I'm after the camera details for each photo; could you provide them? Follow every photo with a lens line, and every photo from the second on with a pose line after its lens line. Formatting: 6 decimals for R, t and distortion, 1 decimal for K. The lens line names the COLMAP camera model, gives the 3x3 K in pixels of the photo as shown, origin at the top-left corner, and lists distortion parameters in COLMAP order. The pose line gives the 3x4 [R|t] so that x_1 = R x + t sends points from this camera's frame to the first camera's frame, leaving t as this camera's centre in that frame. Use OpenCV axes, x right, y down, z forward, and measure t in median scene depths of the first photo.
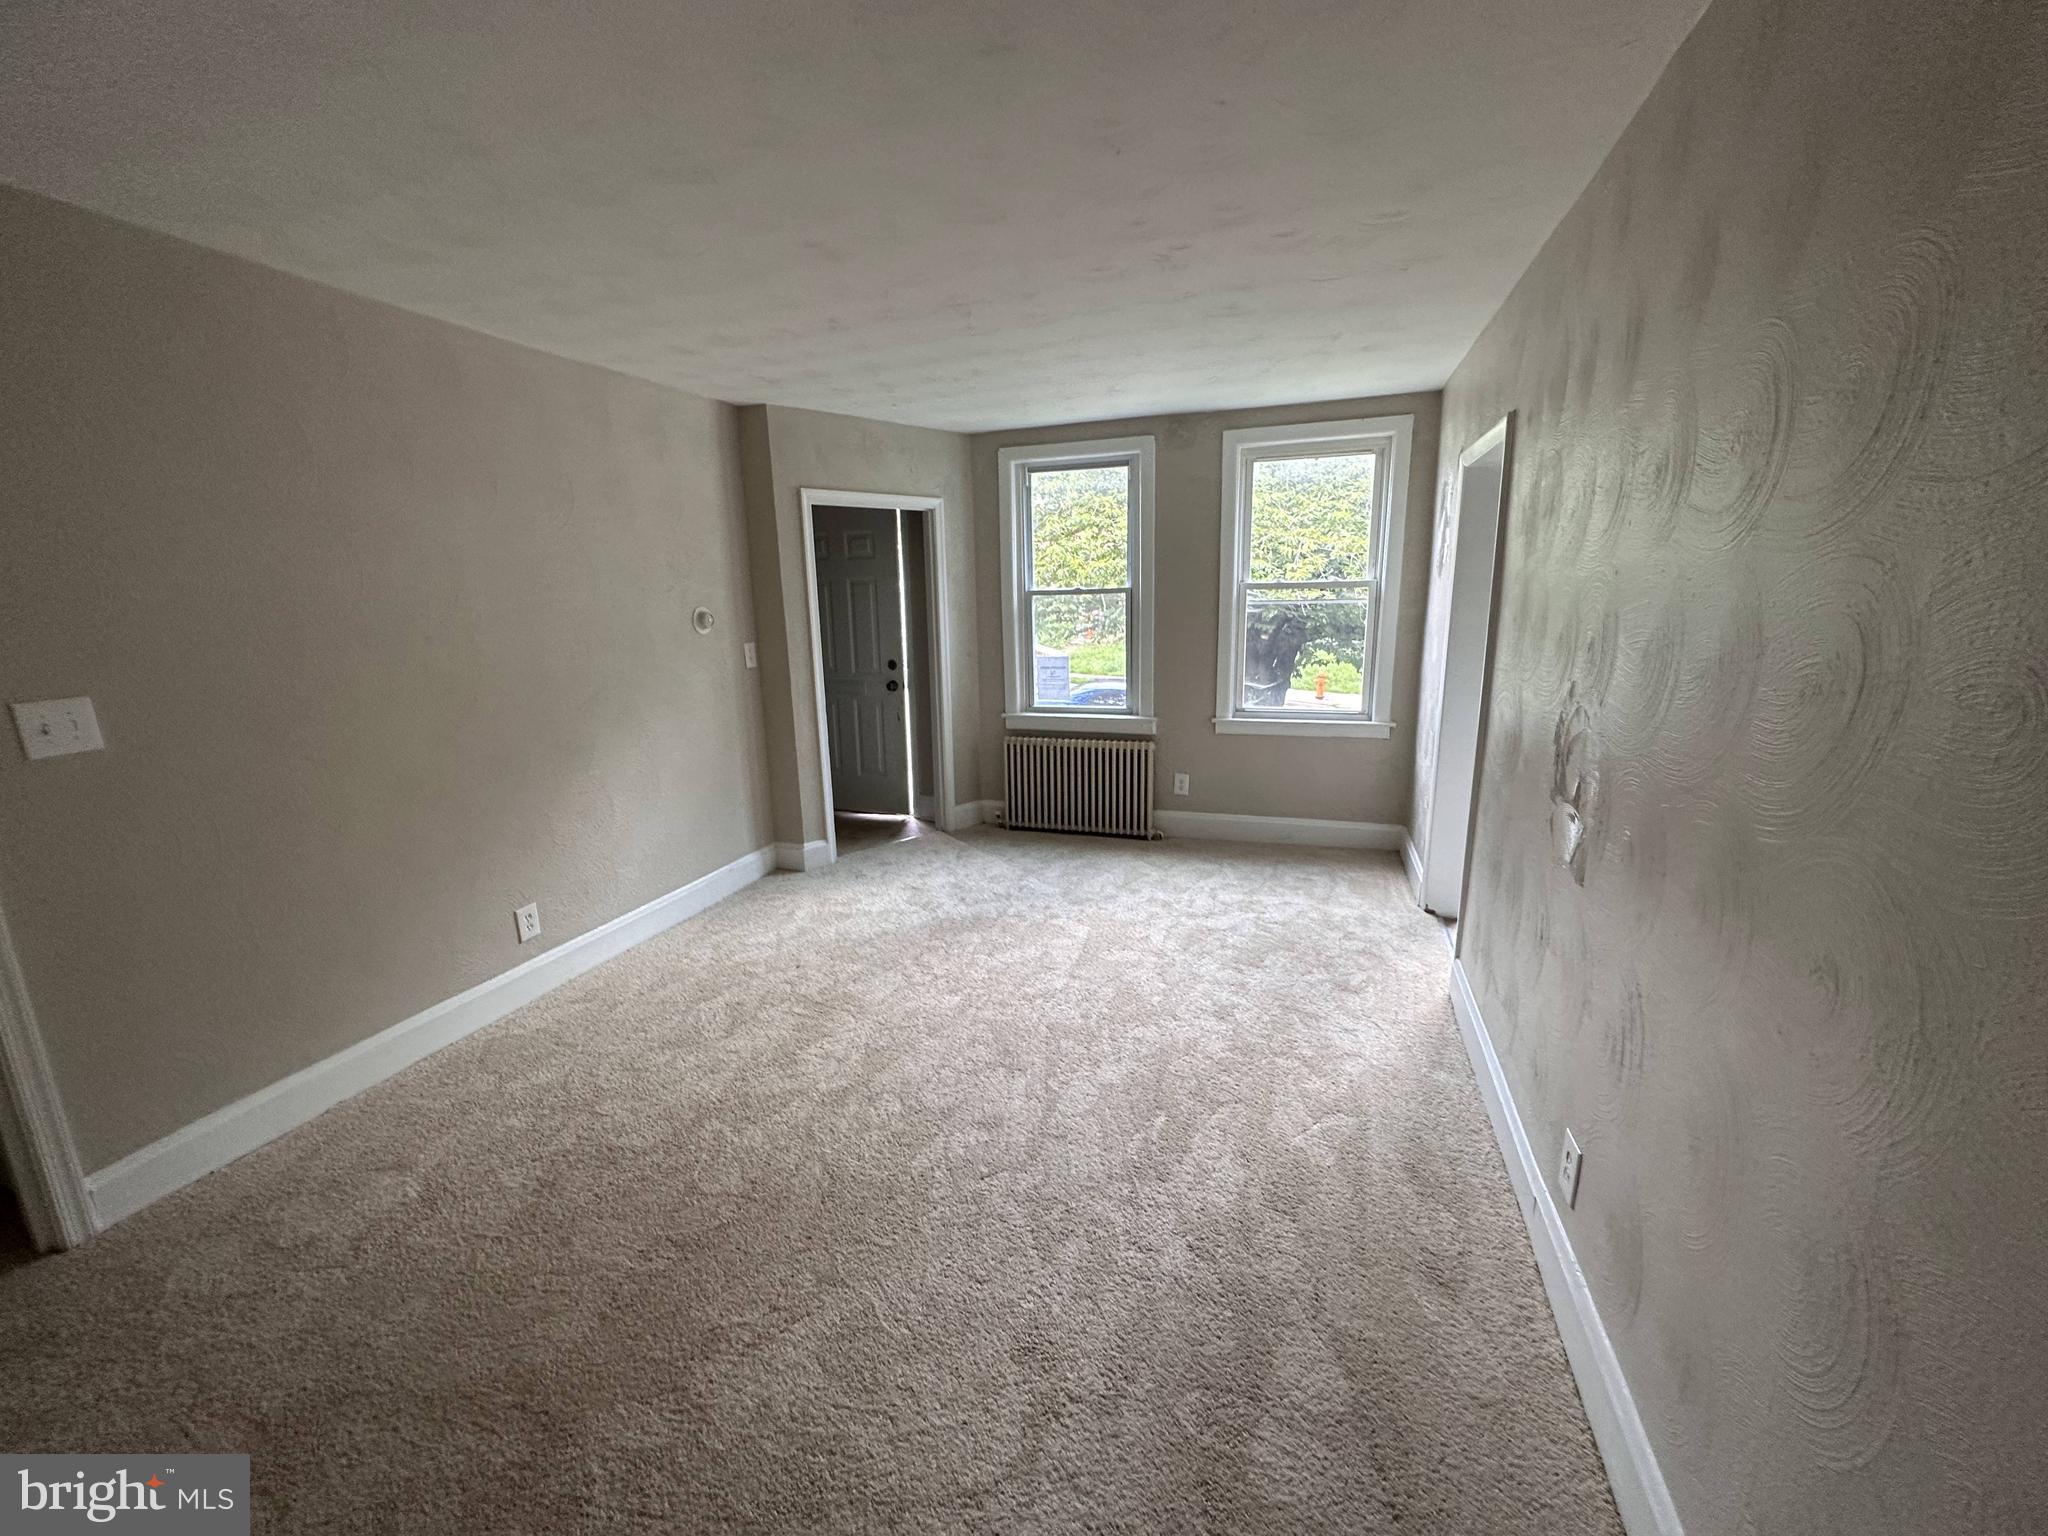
lens RADIAL K [[812.6, 0, 1023.8], [0, 812.6, 776.2], [0, 0, 1]] dist [-0.000995, -0.000166]
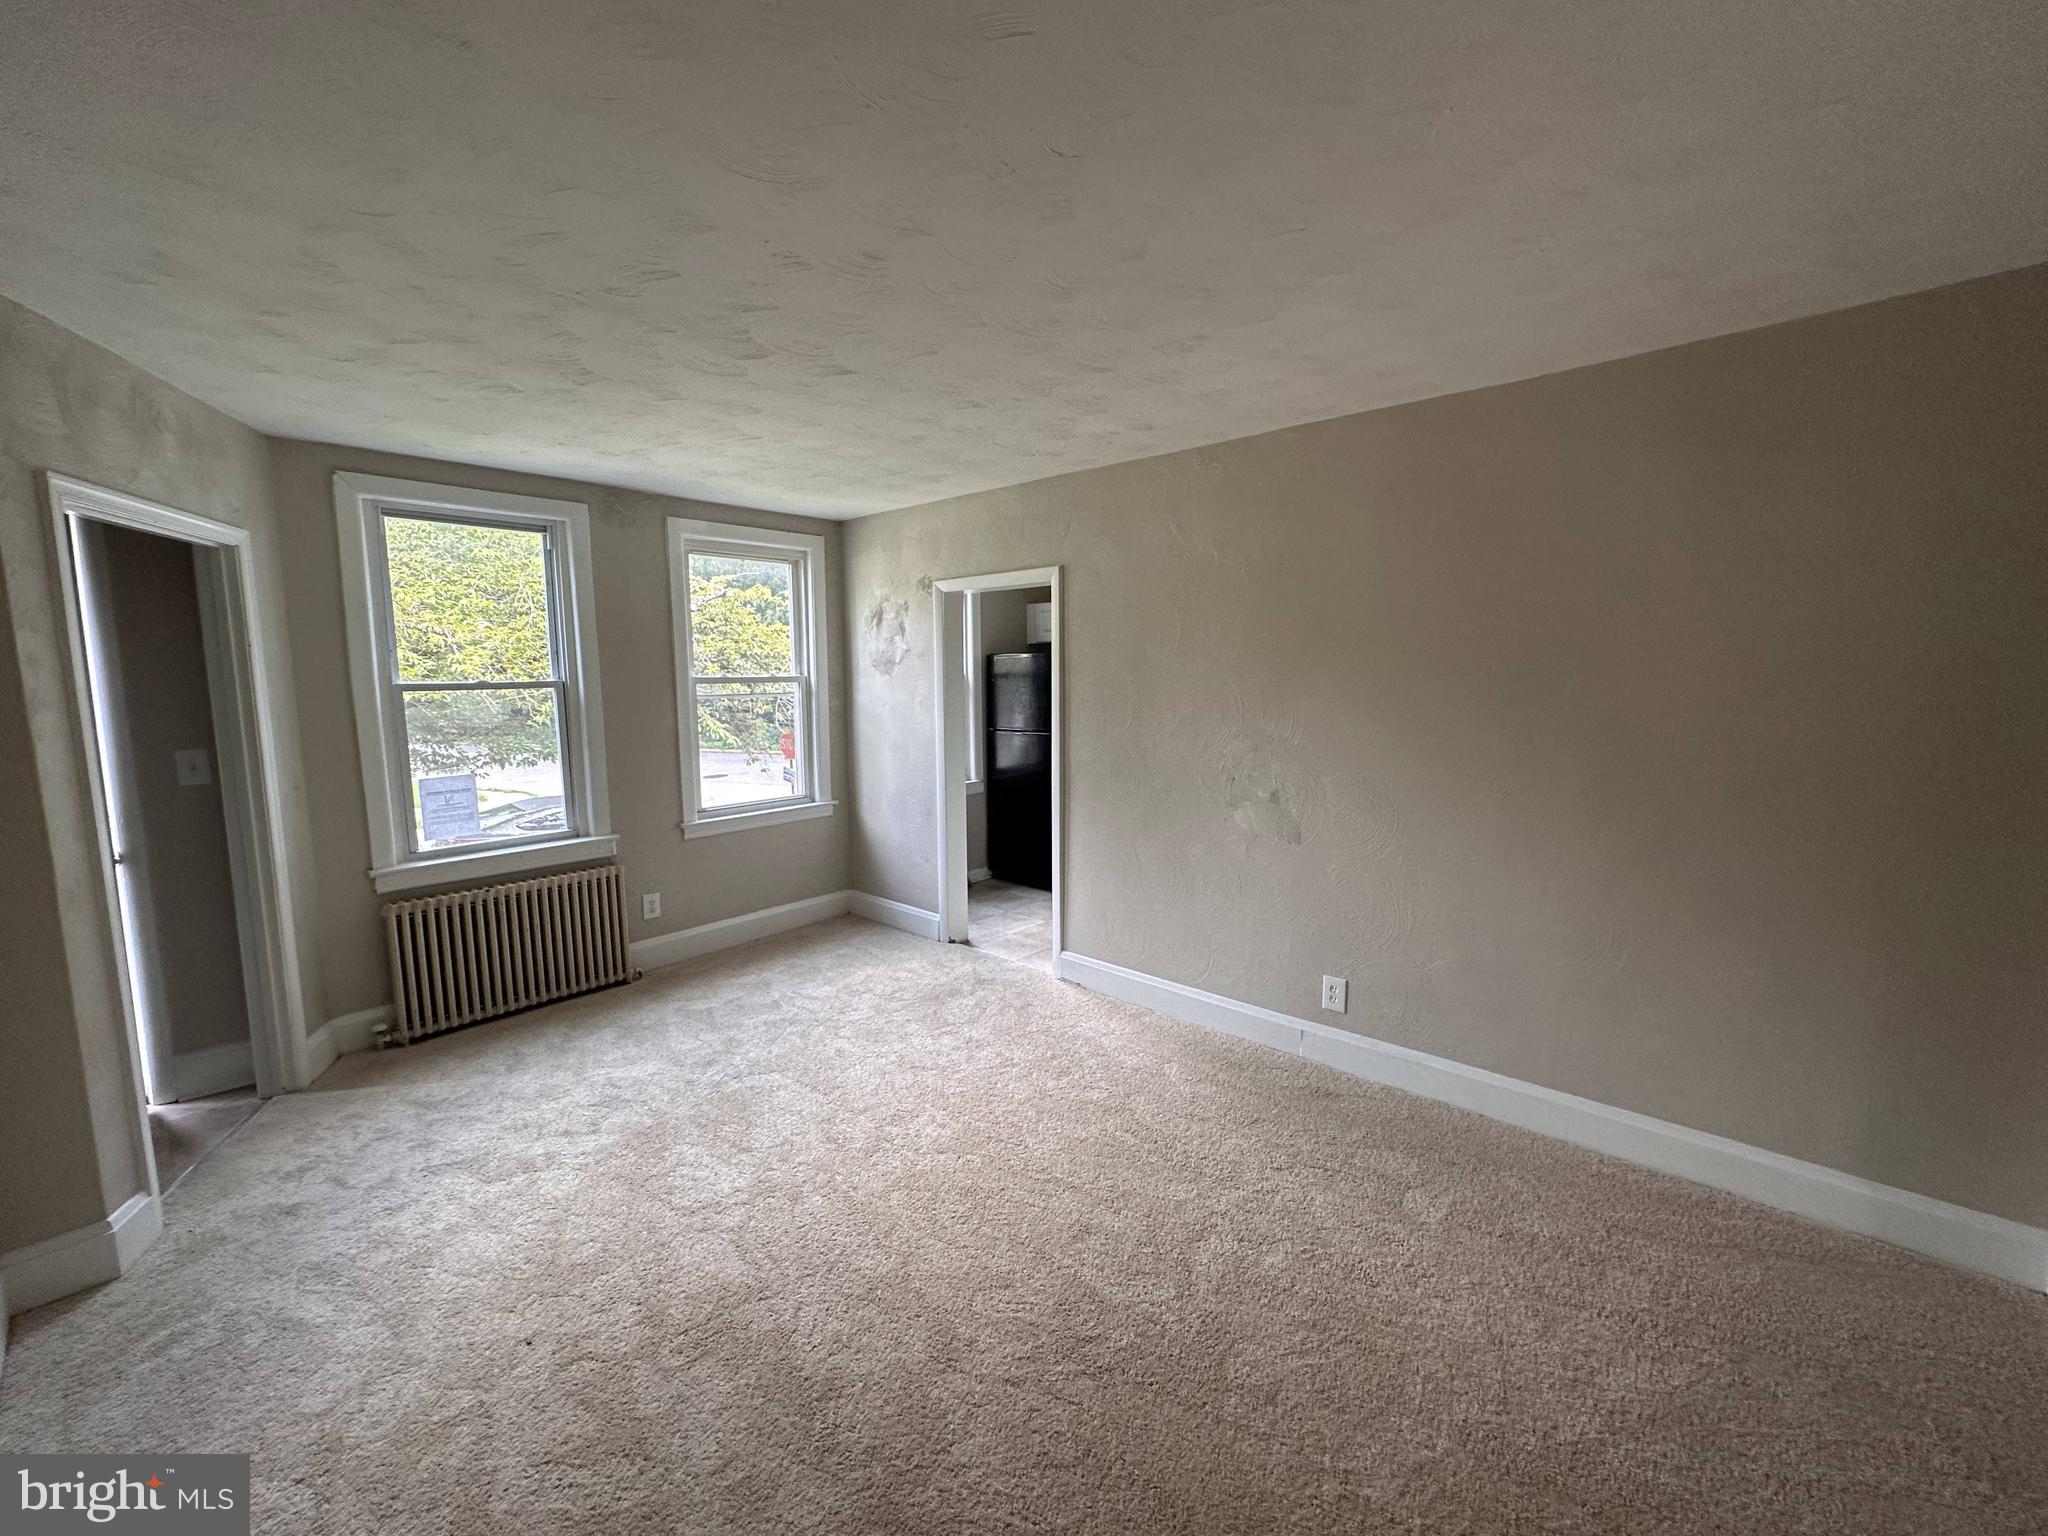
lens RADIAL K [[812.6, 0, 1023.8], [0, 812.6, 776.2], [0, 0, 1]] dist [-0.000995, -0.000166]
pose [[0.398669, -0.099324, 0.911700, -0.439522], [0.204372, 0.978741, 0.017259, -0.061898], [-0.894033, 0.179446, 0.410493, 0.285738]]
